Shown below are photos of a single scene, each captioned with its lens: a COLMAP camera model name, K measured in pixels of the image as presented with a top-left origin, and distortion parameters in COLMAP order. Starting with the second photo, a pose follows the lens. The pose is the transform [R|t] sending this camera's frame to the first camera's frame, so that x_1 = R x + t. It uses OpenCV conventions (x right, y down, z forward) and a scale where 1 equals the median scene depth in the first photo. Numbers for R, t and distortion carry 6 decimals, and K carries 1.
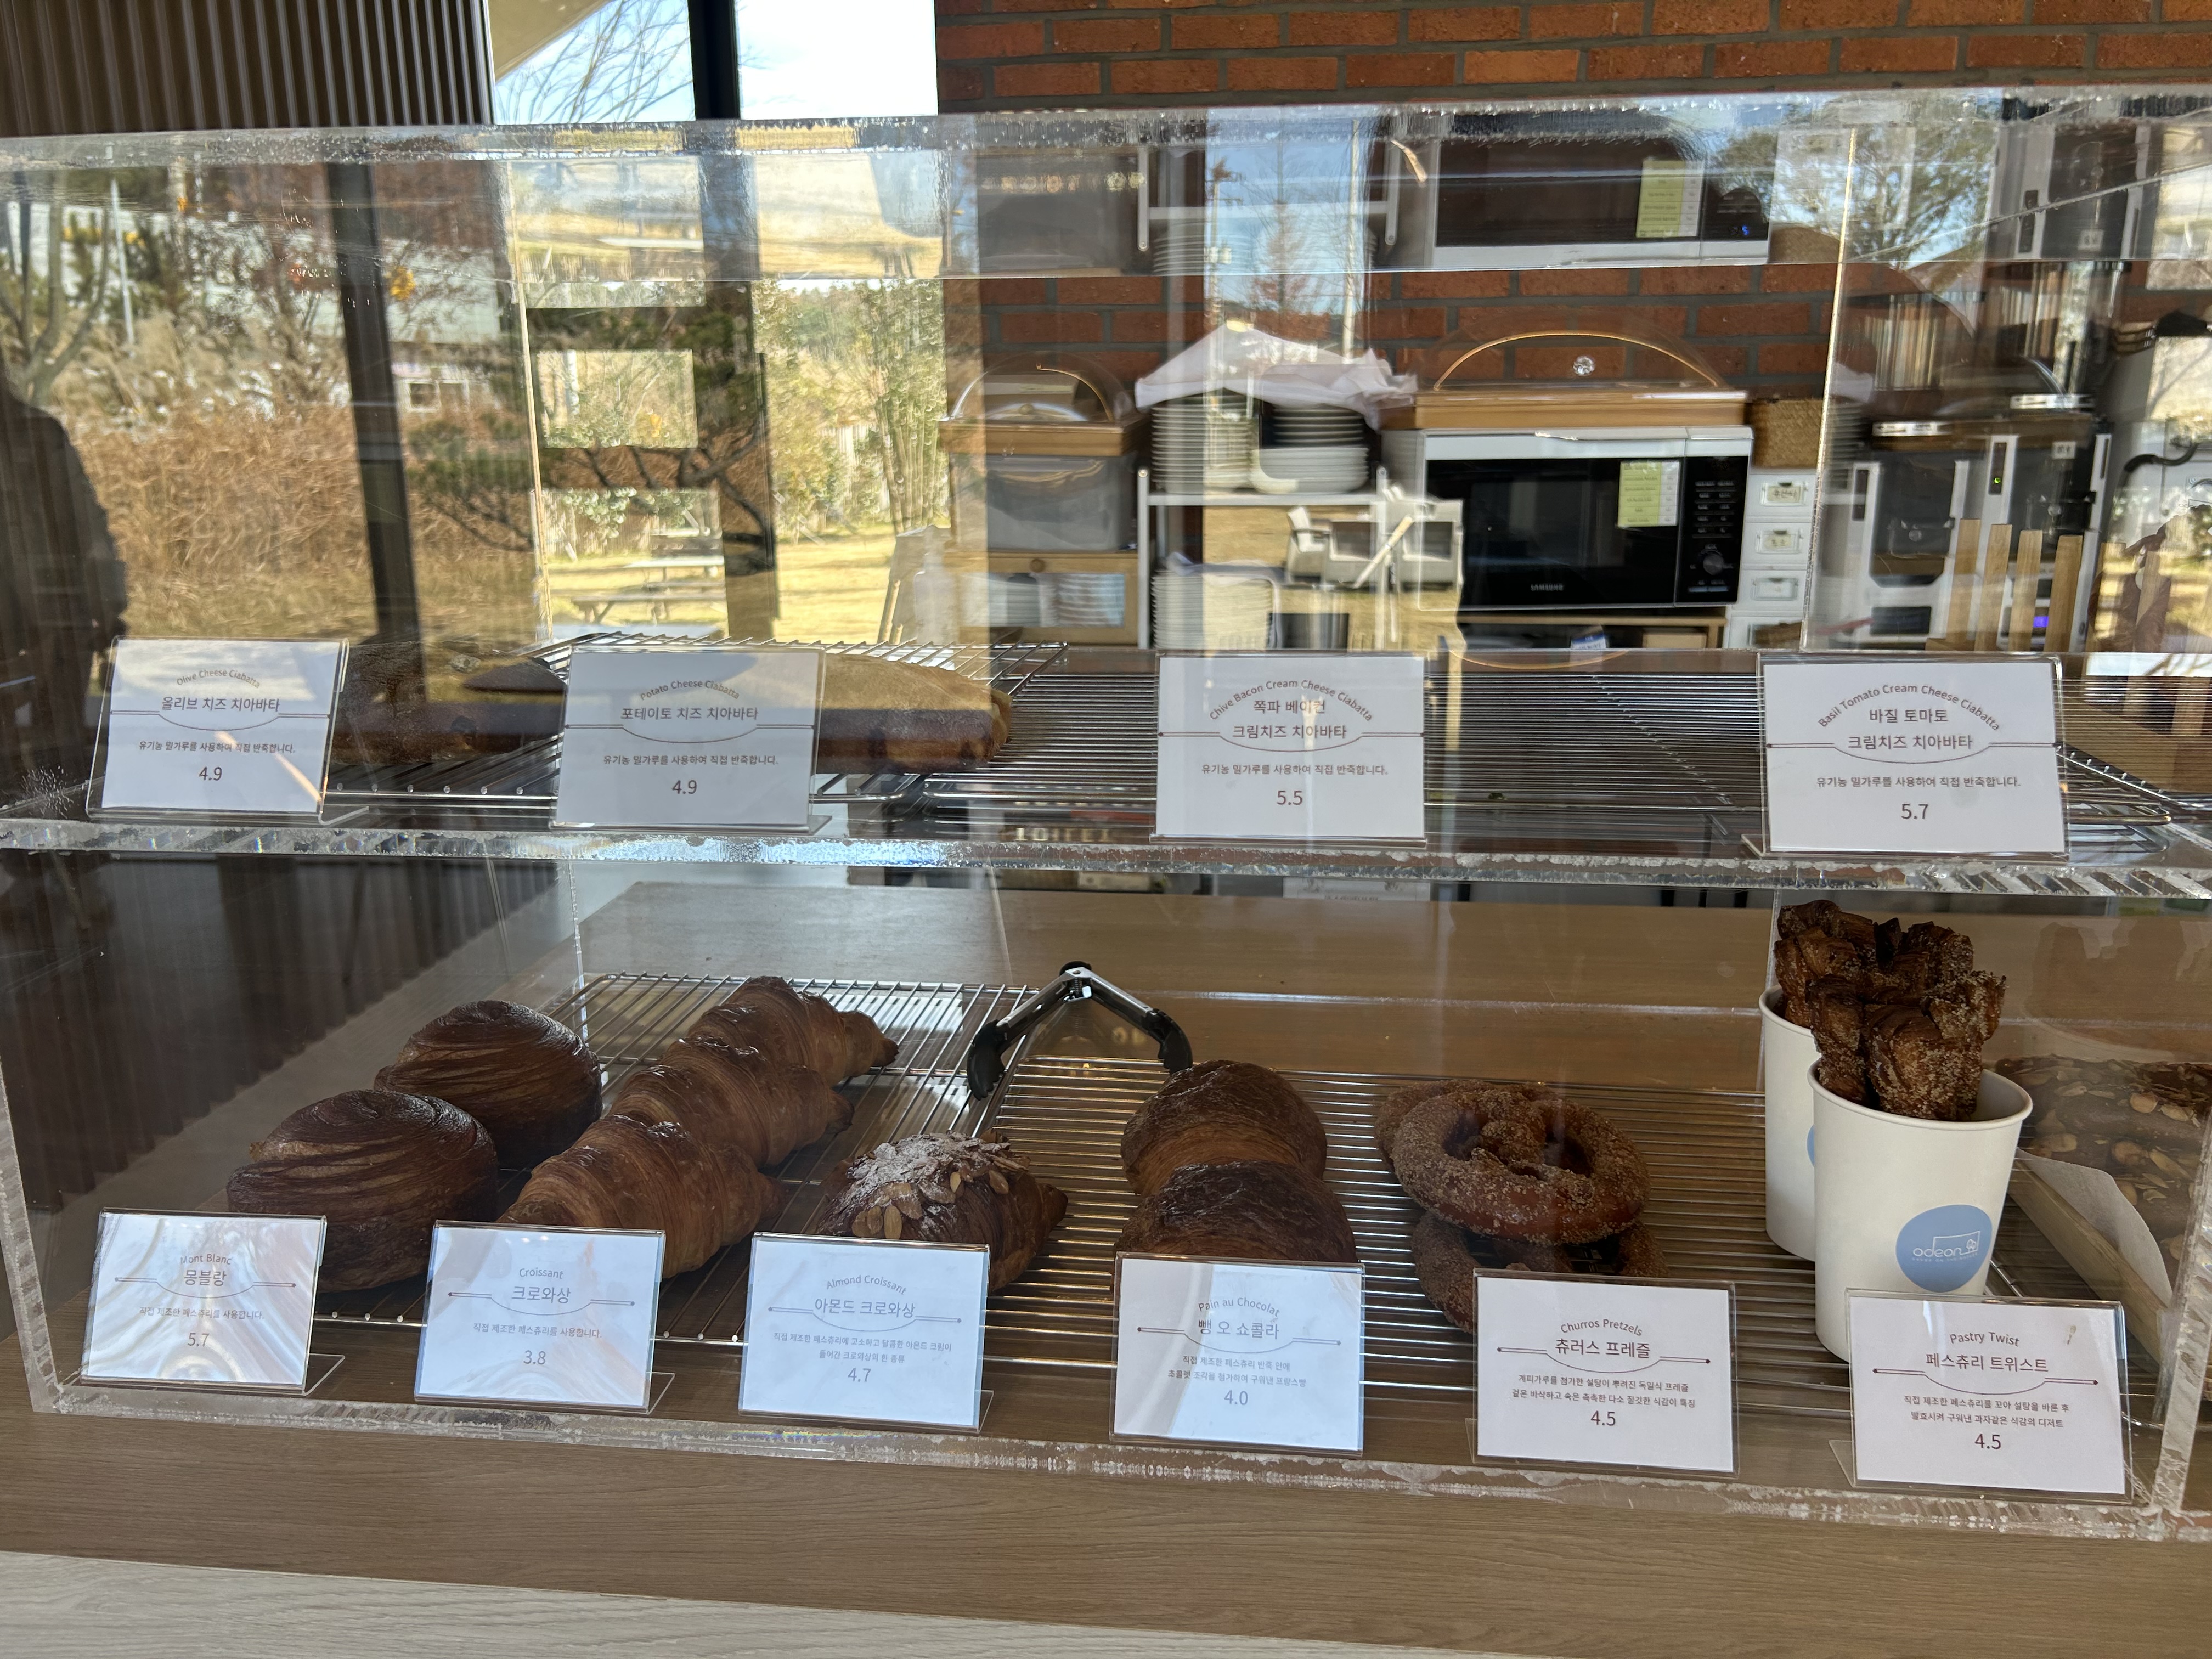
lens RADIAL K [[1670.5, 0, 1104.8], [0, 1670.5, 816.9], [0, 0, 1]] dist [0.041552, -0.020168]
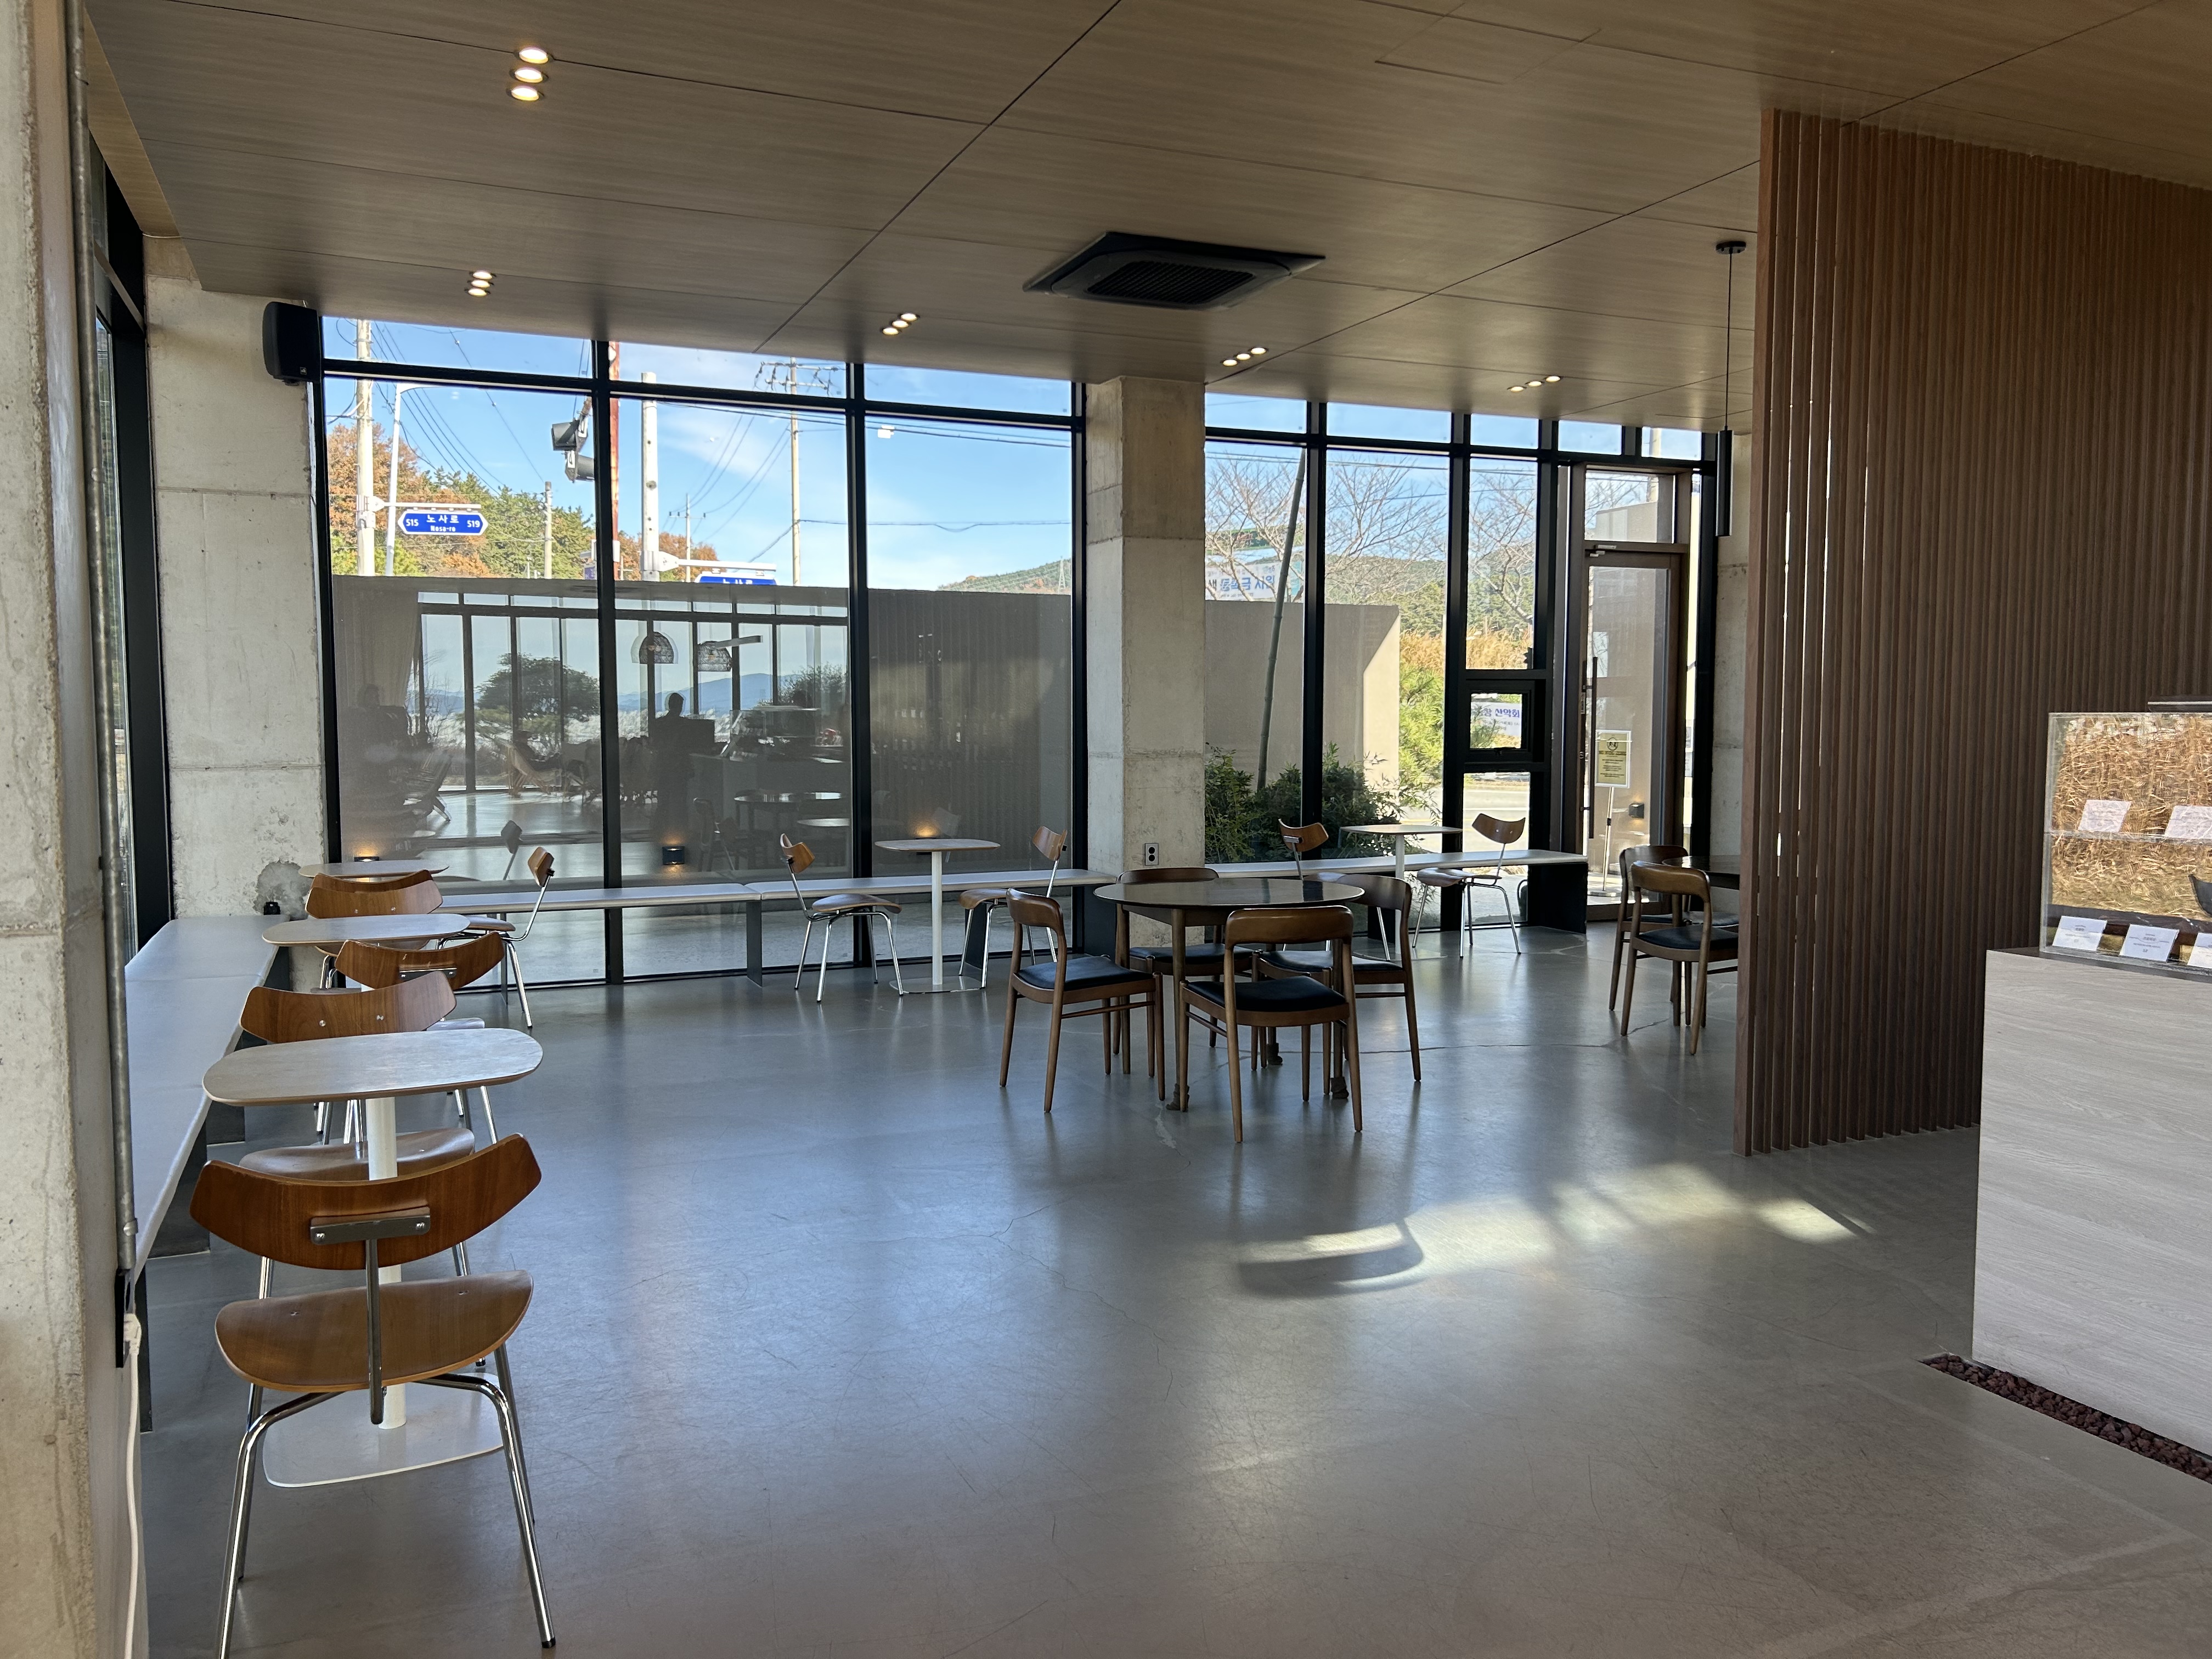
lens RADIAL K [[1670.5, 0, 1106.5], [0, 1670.5, 830.4], [0, 0, 1]] dist [0.041552, -0.020168]
pose [[0.488632, 0.065509, -0.870027, 0.609116], [-0.207101, 0.977386, -0.042721, 0.203719], [0.847554, 0.201058, 0.491149, -1.007880]]
